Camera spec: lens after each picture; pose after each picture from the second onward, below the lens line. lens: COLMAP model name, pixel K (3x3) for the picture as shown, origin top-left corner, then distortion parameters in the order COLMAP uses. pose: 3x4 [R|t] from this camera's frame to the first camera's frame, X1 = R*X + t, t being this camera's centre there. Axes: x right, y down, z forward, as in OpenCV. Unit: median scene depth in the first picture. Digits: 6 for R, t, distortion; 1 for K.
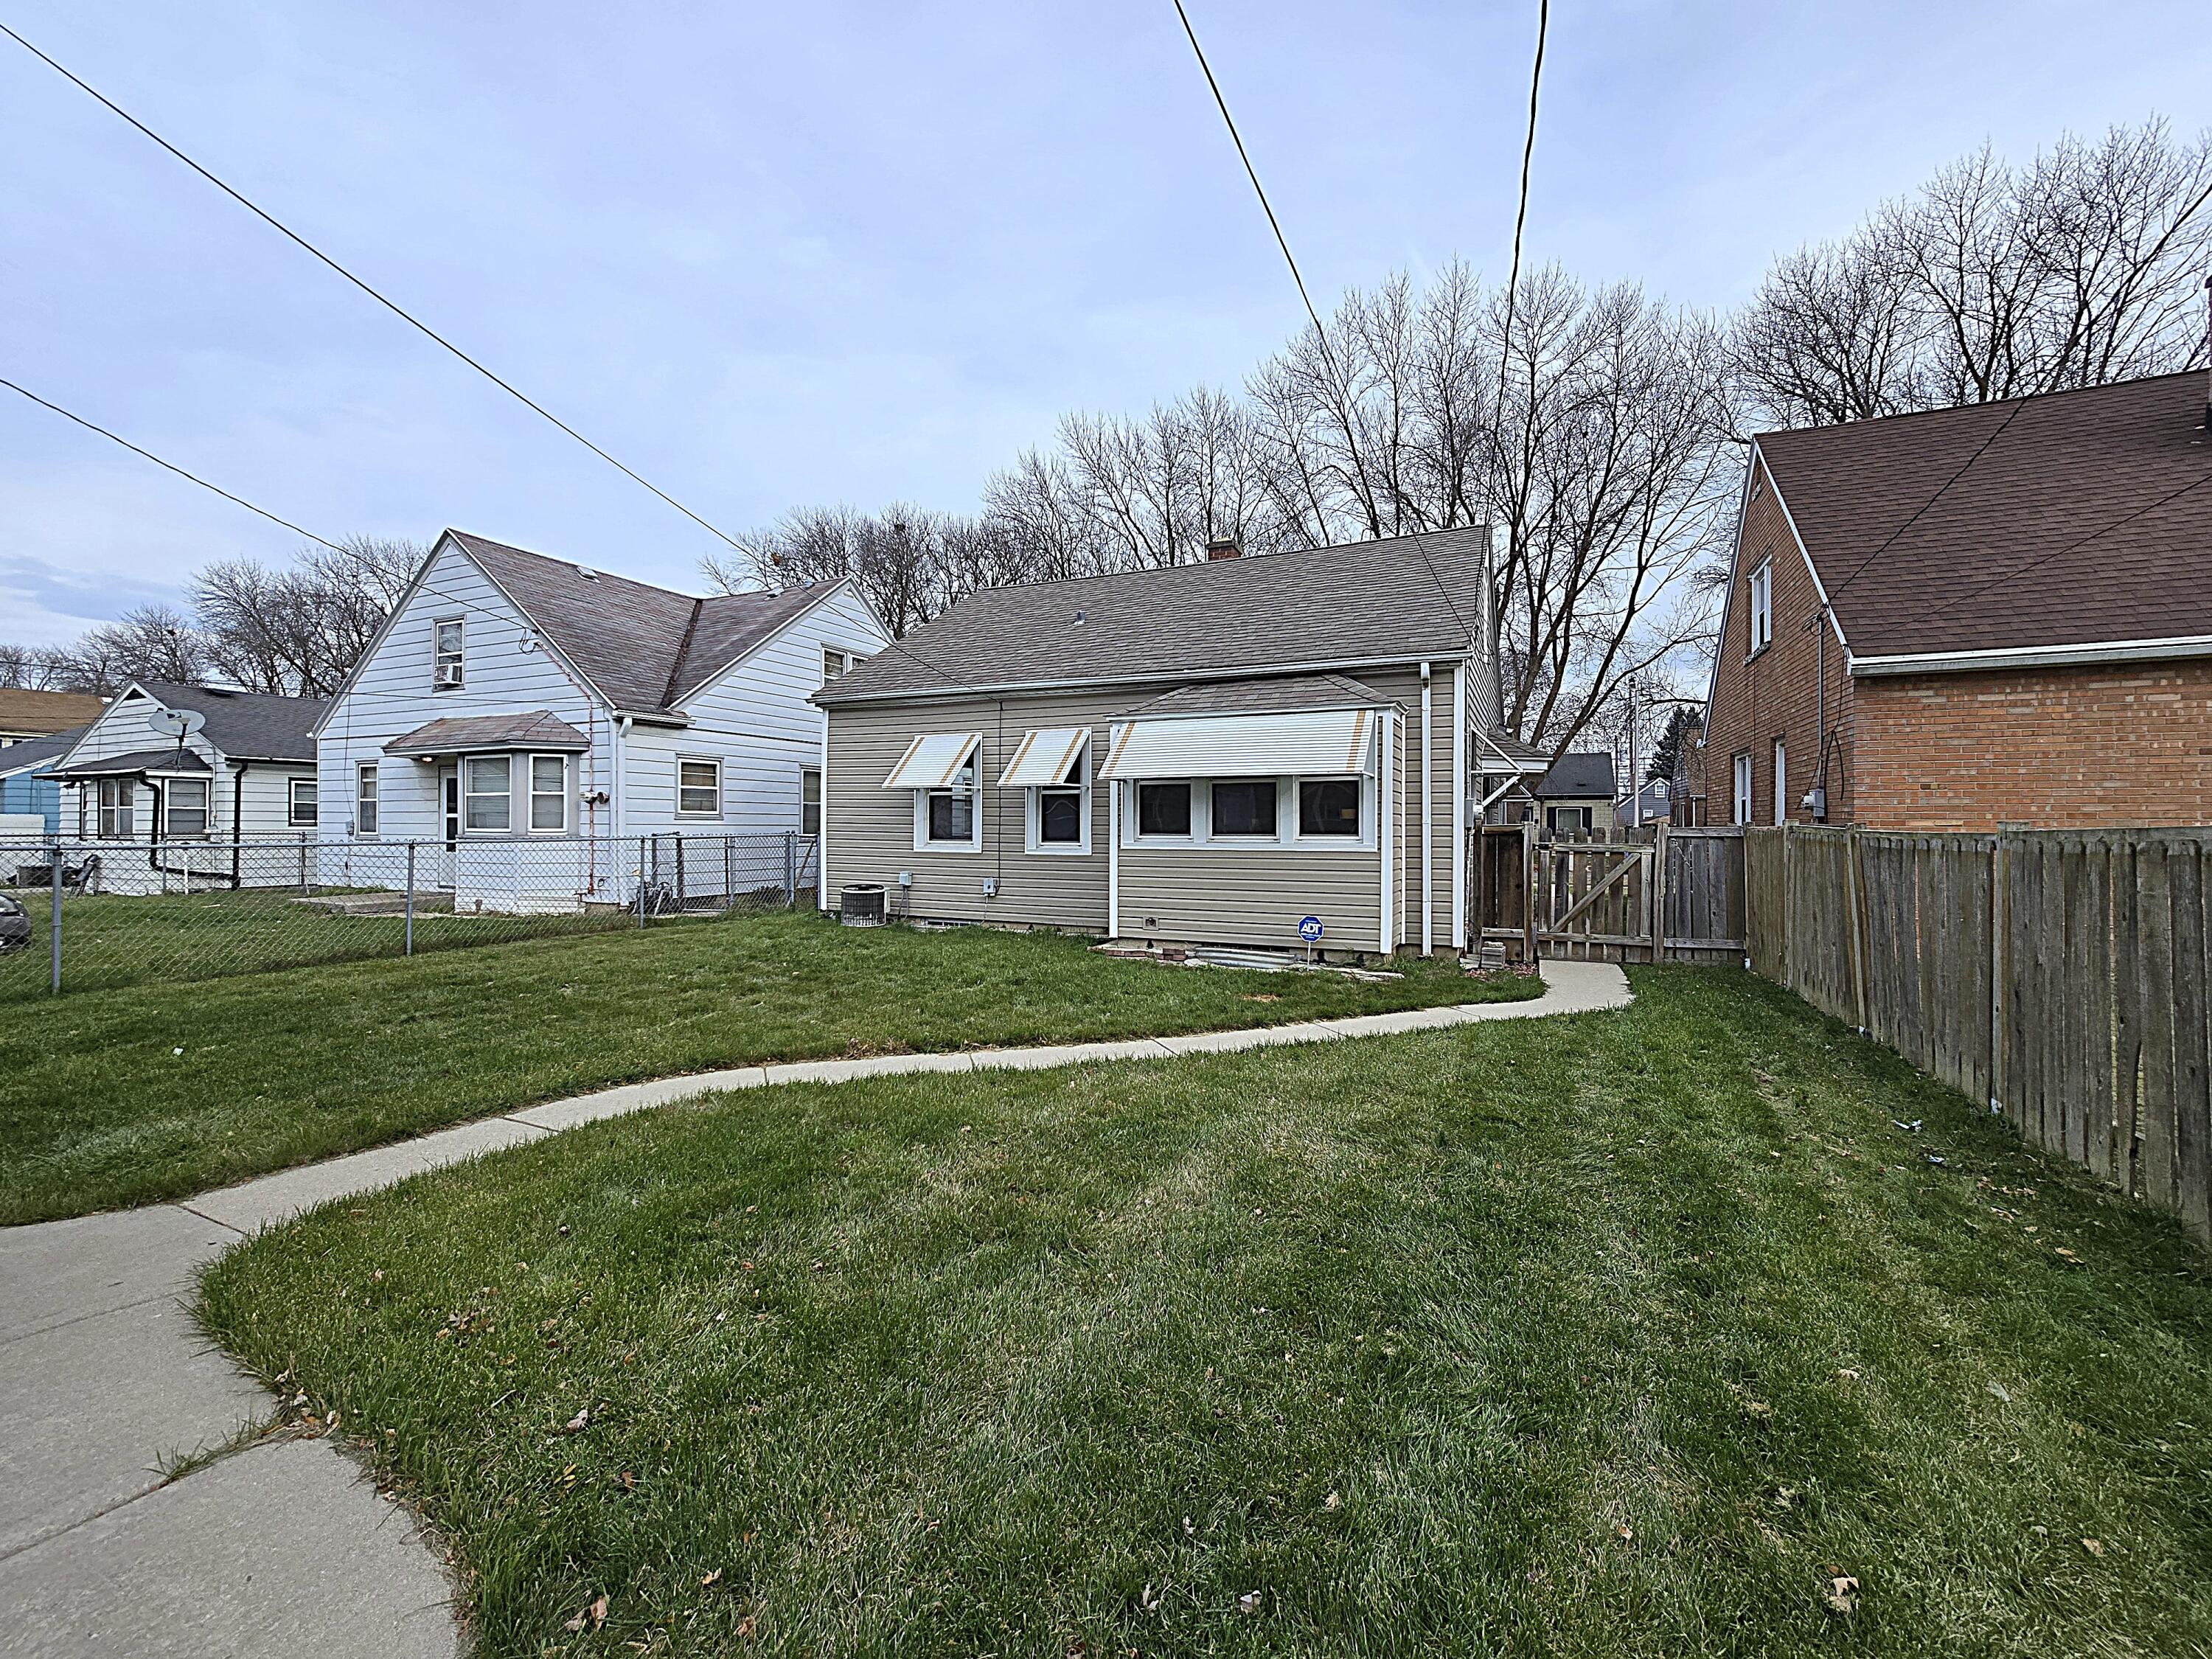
lens RADIAL K [[907.2, 0, 1122.2], [0, 907.2, 822.3], [0, 0, 1]] dist [-0.000101, -0.001211]
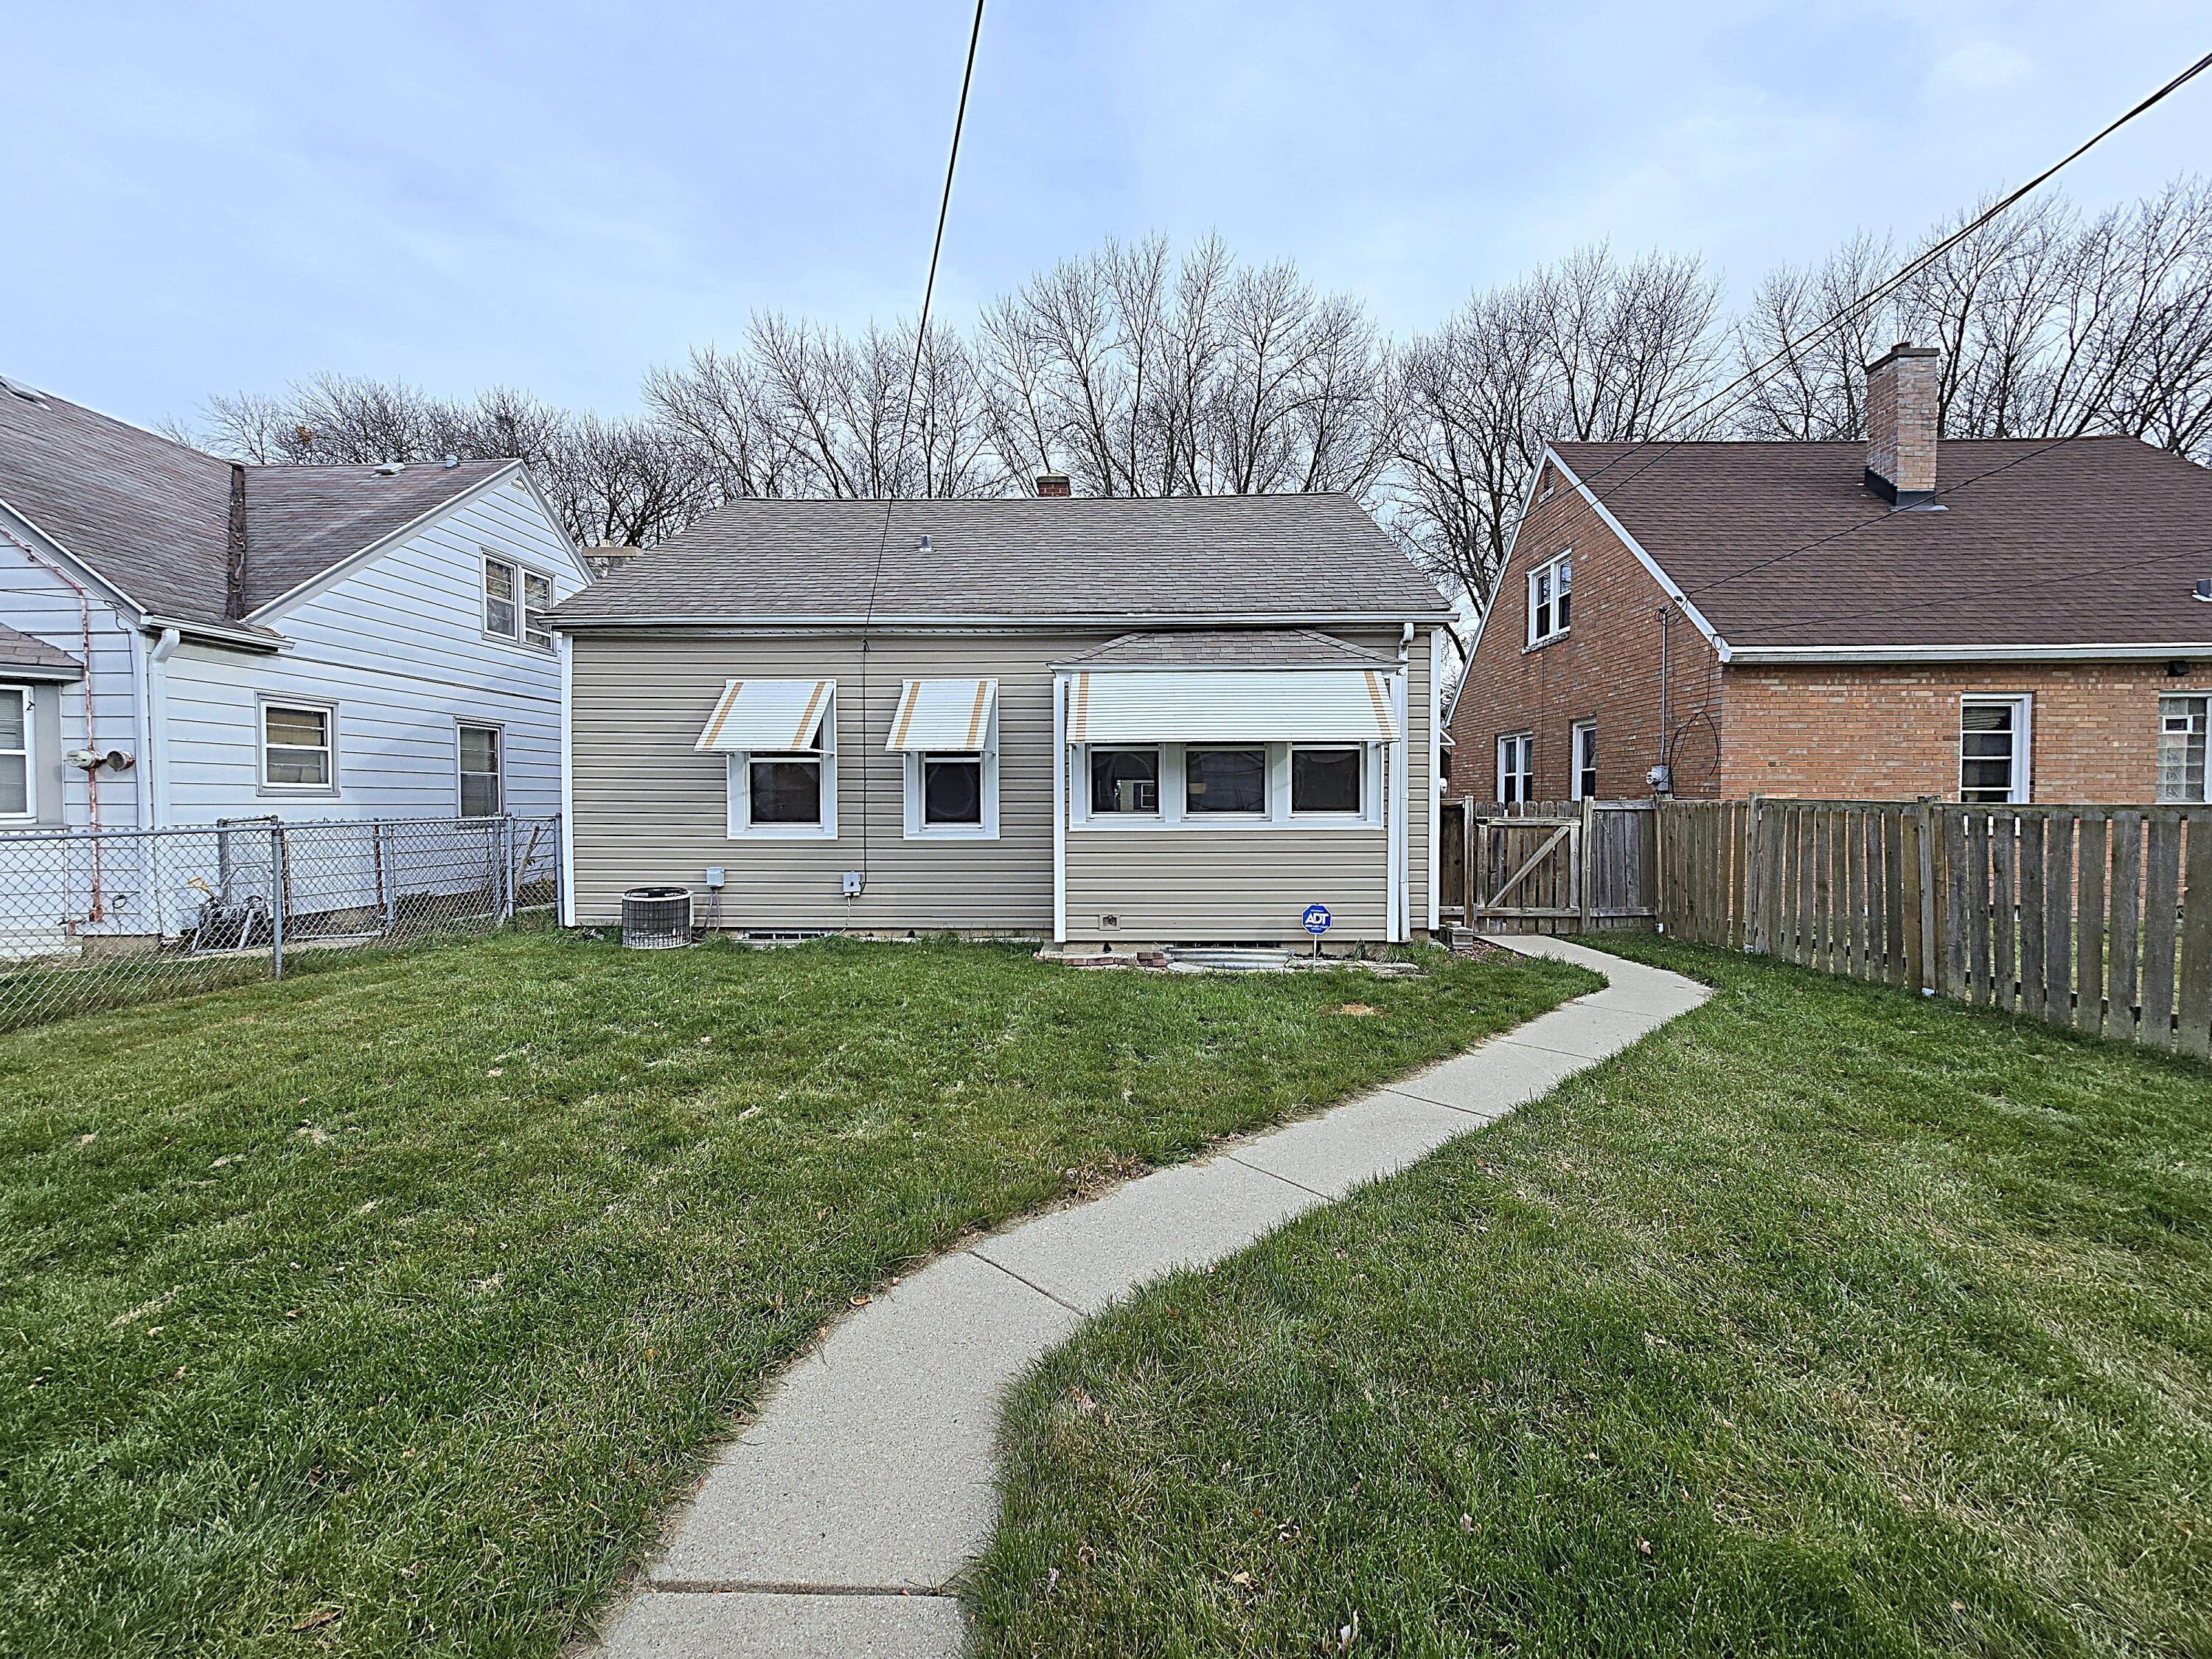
lens RADIAL K [[907.2, 0, 1122.2], [0, 907.2, 822.3], [0, 0, 1]] dist [-0.000101, -0.001211]
pose [[0.916106, -0.014004, 0.400691, -0.242498], [0.003536, 0.999633, 0.026851, 0.000139], [-0.400920, -0.023182, 0.915820, 0.216649]]
